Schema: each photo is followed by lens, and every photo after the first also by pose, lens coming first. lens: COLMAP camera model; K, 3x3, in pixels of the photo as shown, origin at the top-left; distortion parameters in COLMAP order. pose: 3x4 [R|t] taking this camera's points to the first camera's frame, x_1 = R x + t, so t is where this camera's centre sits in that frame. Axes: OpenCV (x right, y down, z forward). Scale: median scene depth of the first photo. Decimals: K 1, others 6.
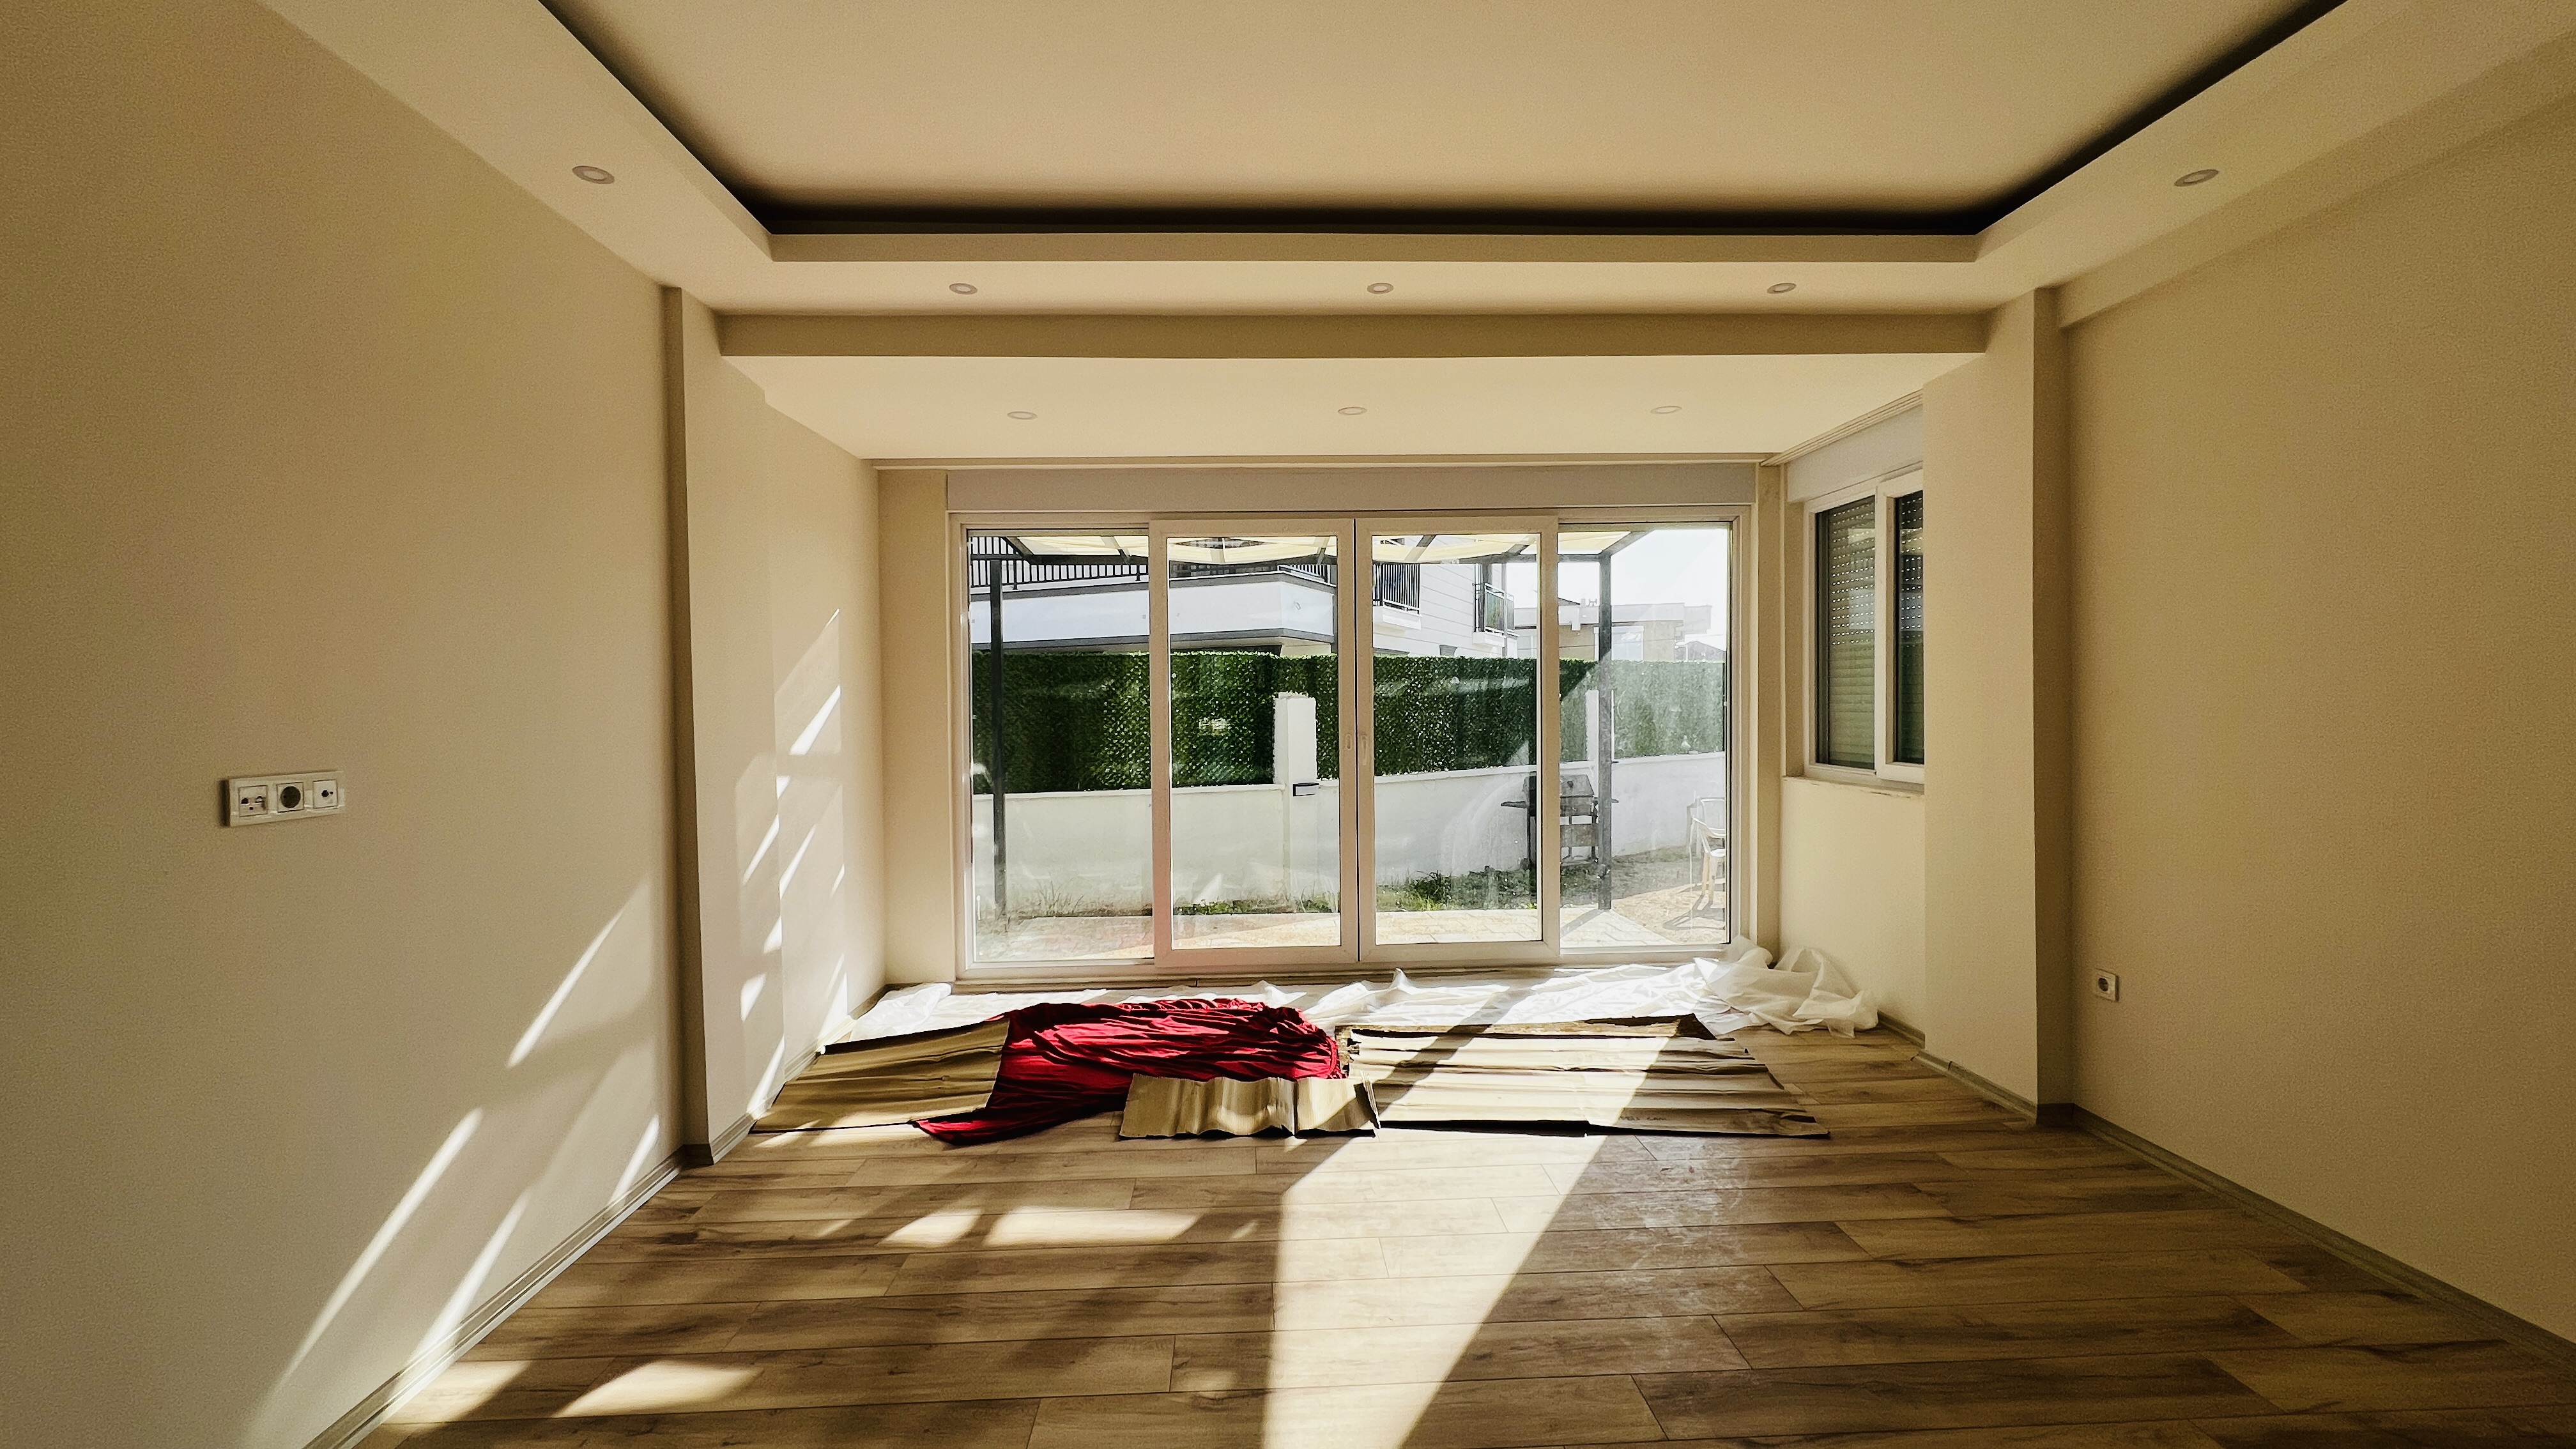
lens RADIAL K [[1031.2, 0, 1279.3], [0, 1031.2, 717.9], [0, 0, 1]] dist [0.000435, 0.000429]
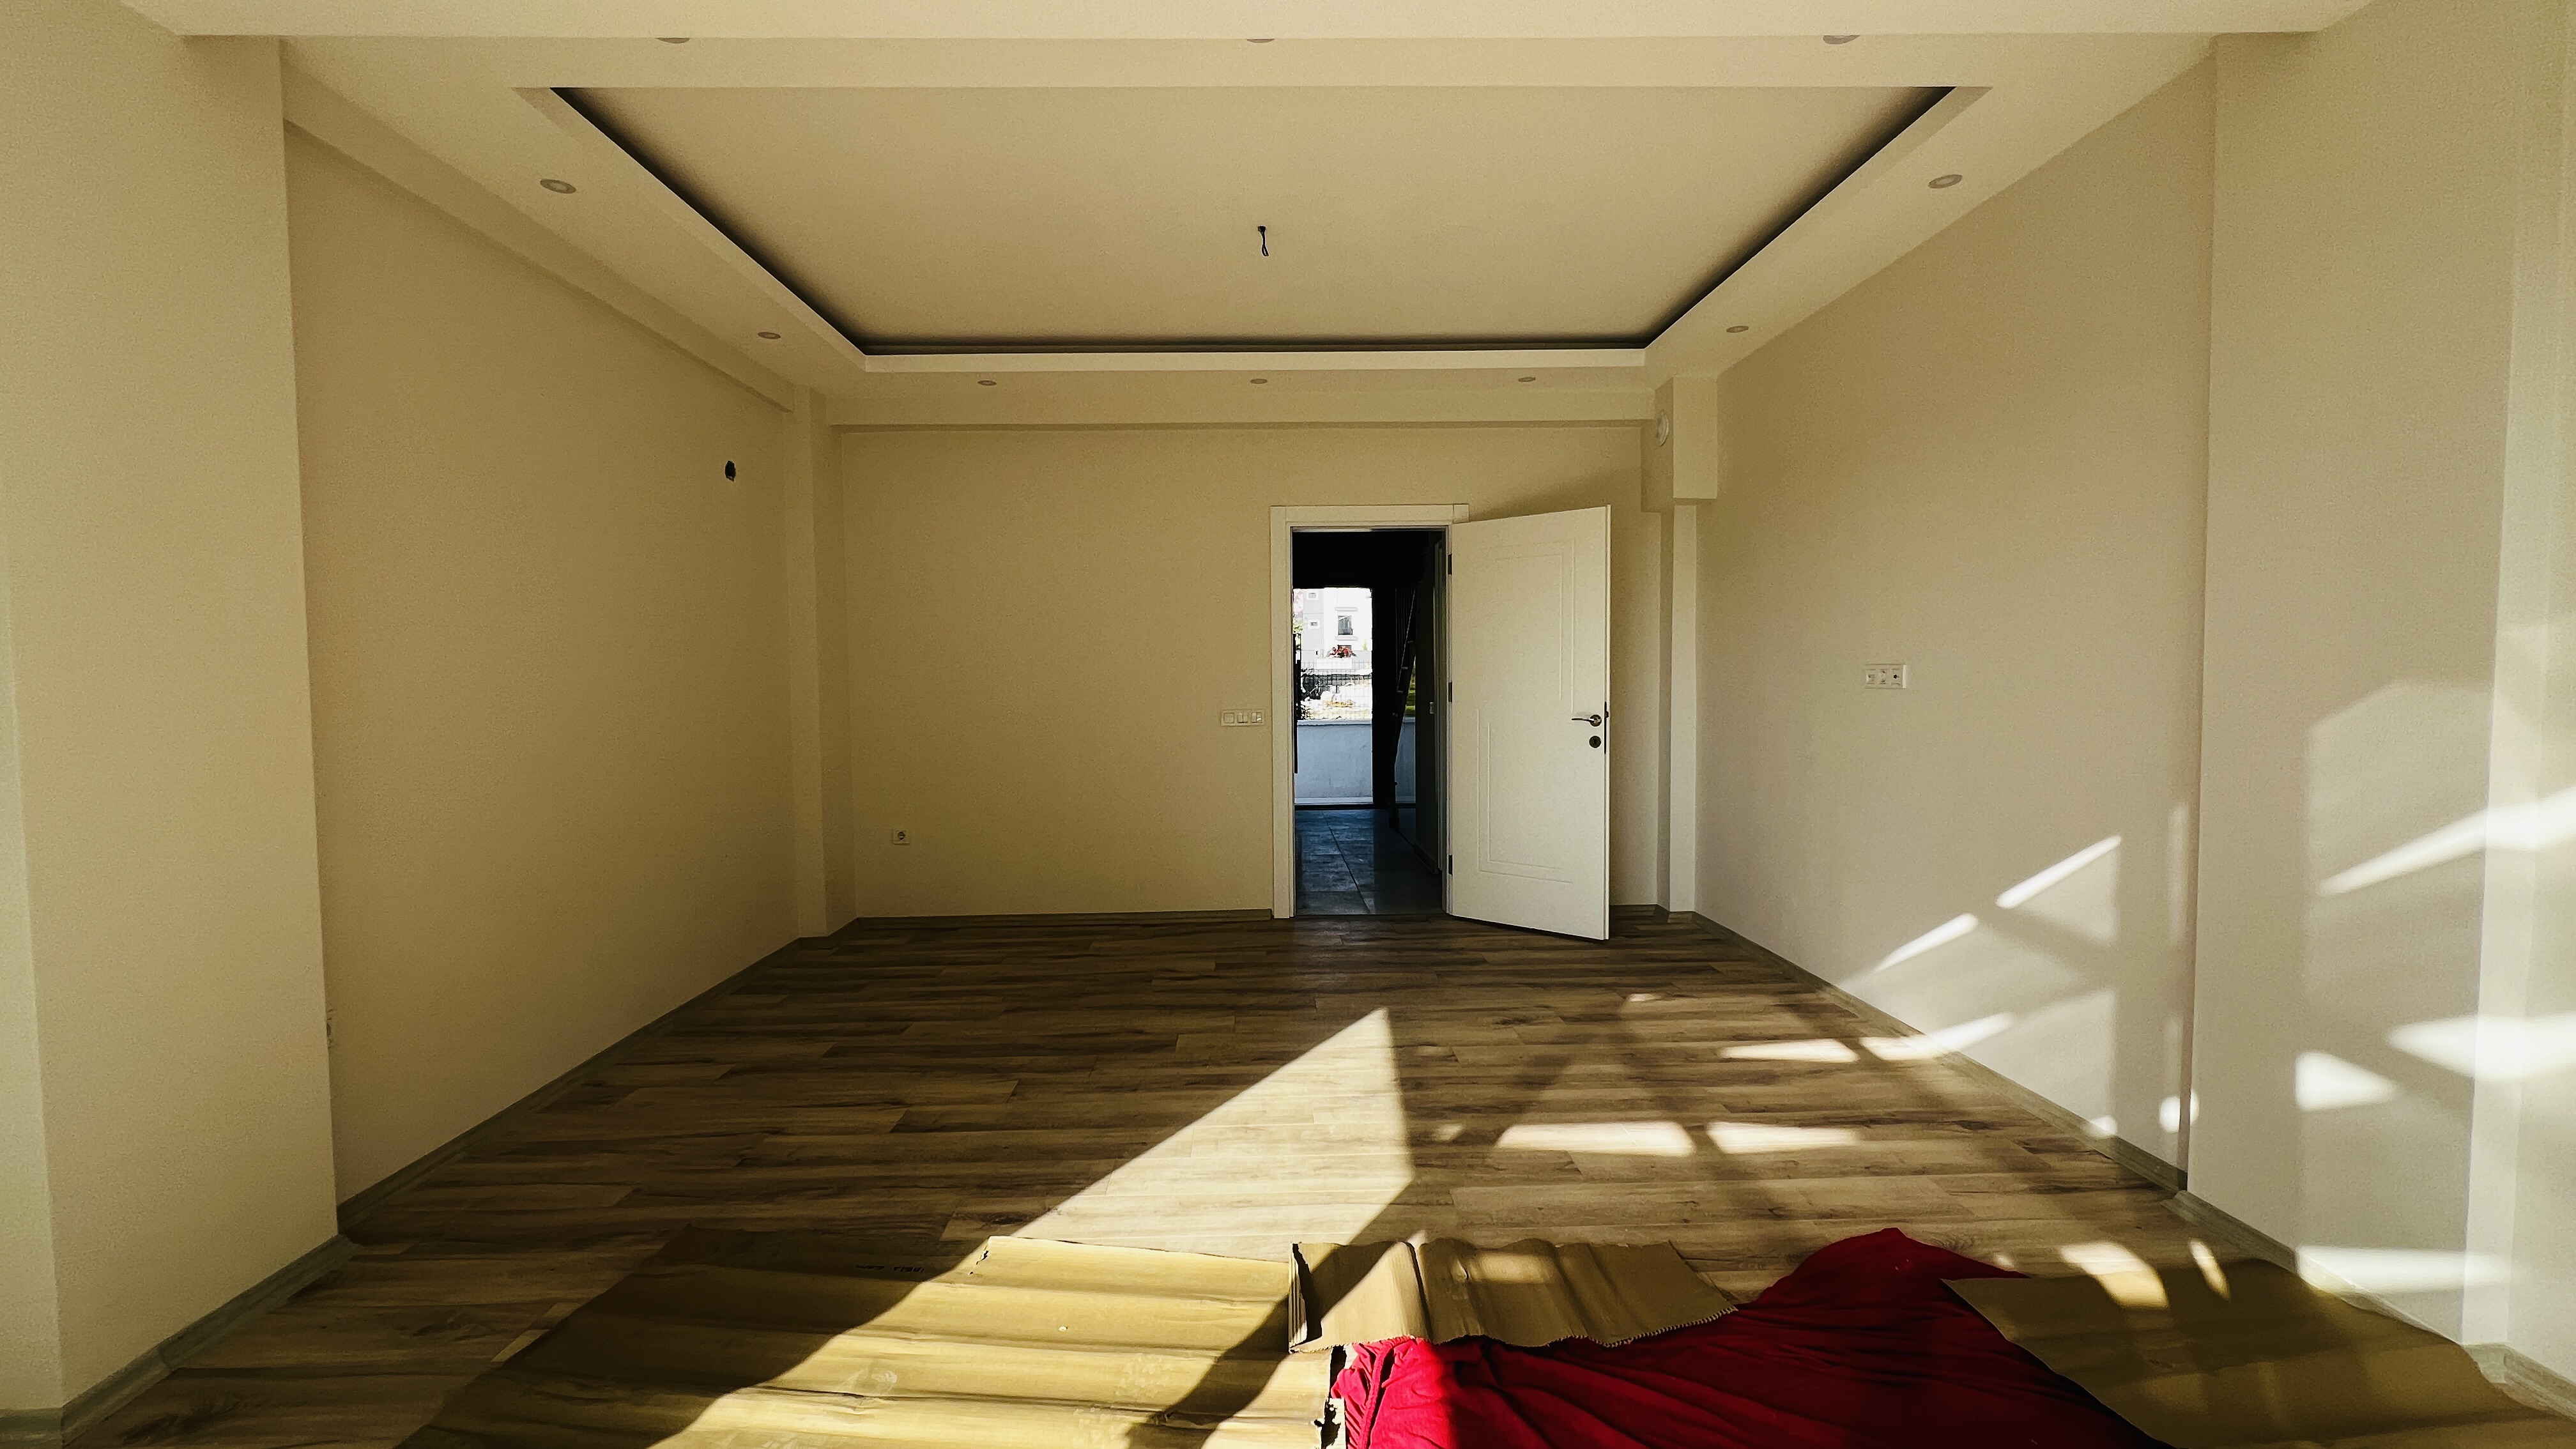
lens RADIAL K [[1031.2, 0, 1279.3], [0, 1031.2, 717.9], [0, 0, 1]] dist [0.000435, 0.000429]
pose [[-0.999584, 0.025558, 0.013348, 0.097616], [0.026243, 0.998198, 0.053956, 0.010118], [-0.011945, 0.054284, -0.998454, 1.871760]]
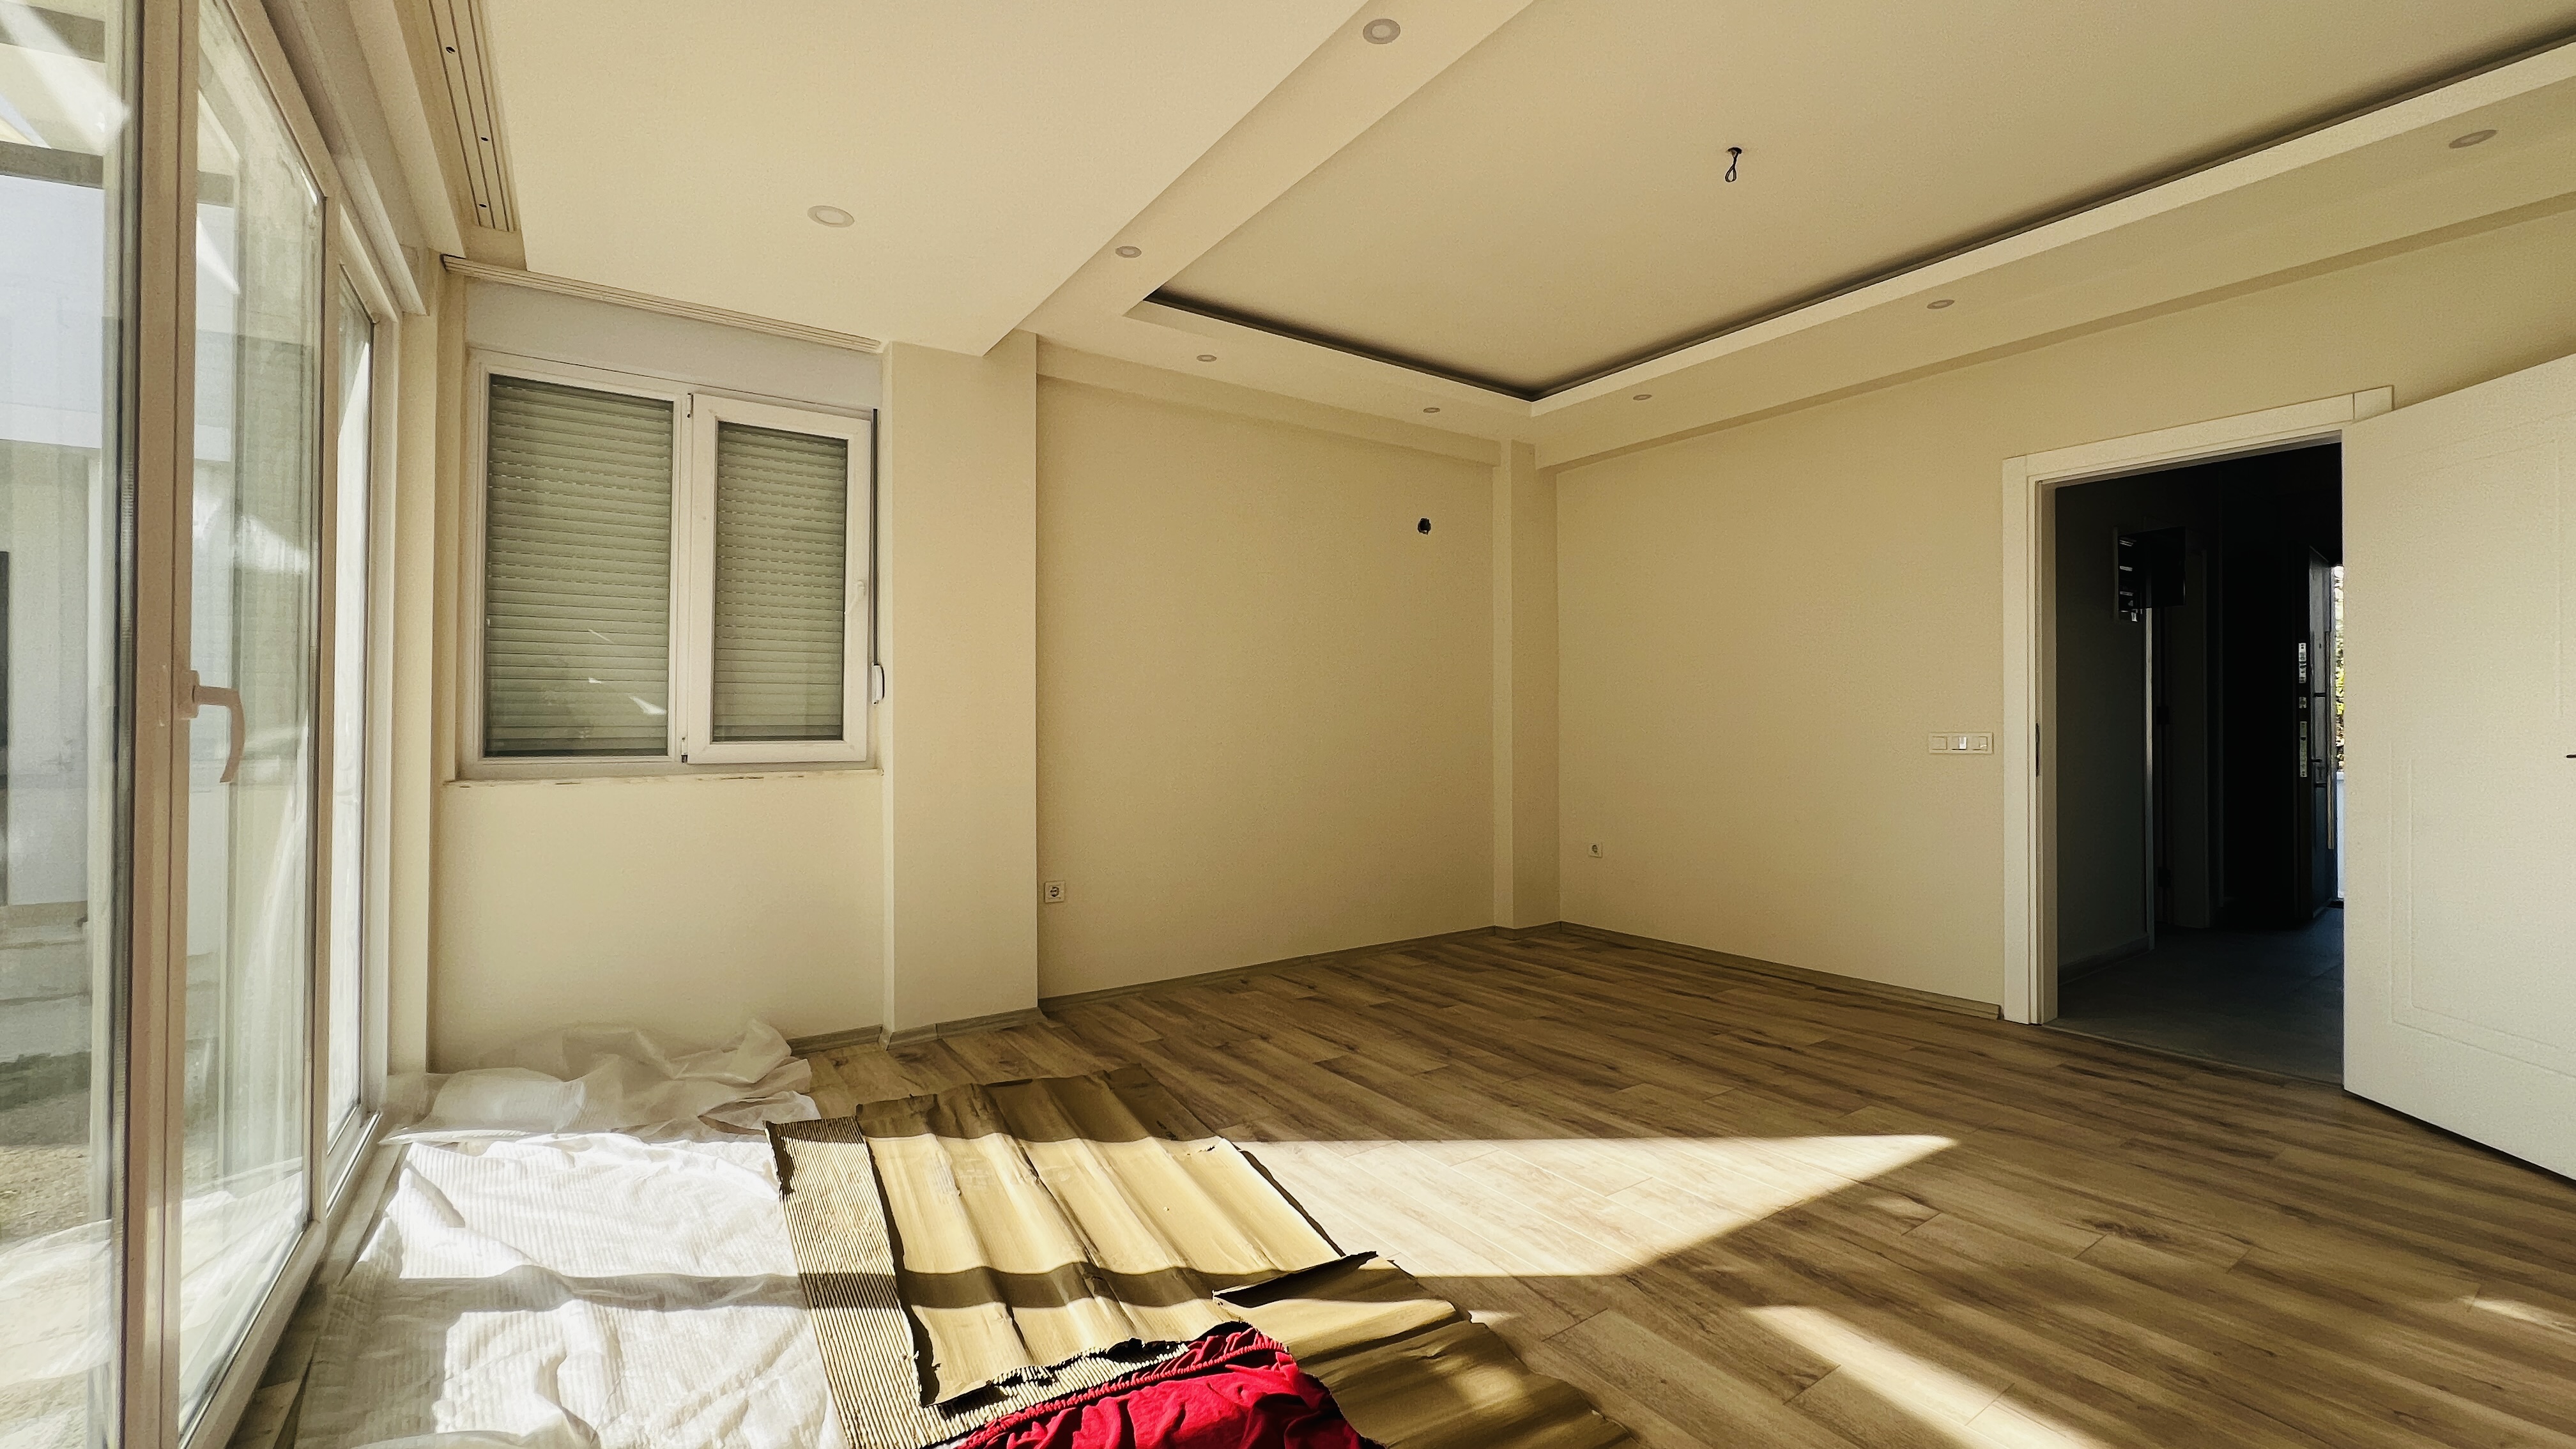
lens RADIAL K [[1031.2, 0, 1279.3], [0, 1031.2, 717.9], [0, 0, 1]] dist [0.000435, 0.000429]
pose [[-0.529353, 0.023361, 0.848080, -0.495096], [0.023847, 0.999636, -0.012651, 0.067502], [-0.848066, 0.013528, -0.529717, 1.568508]]
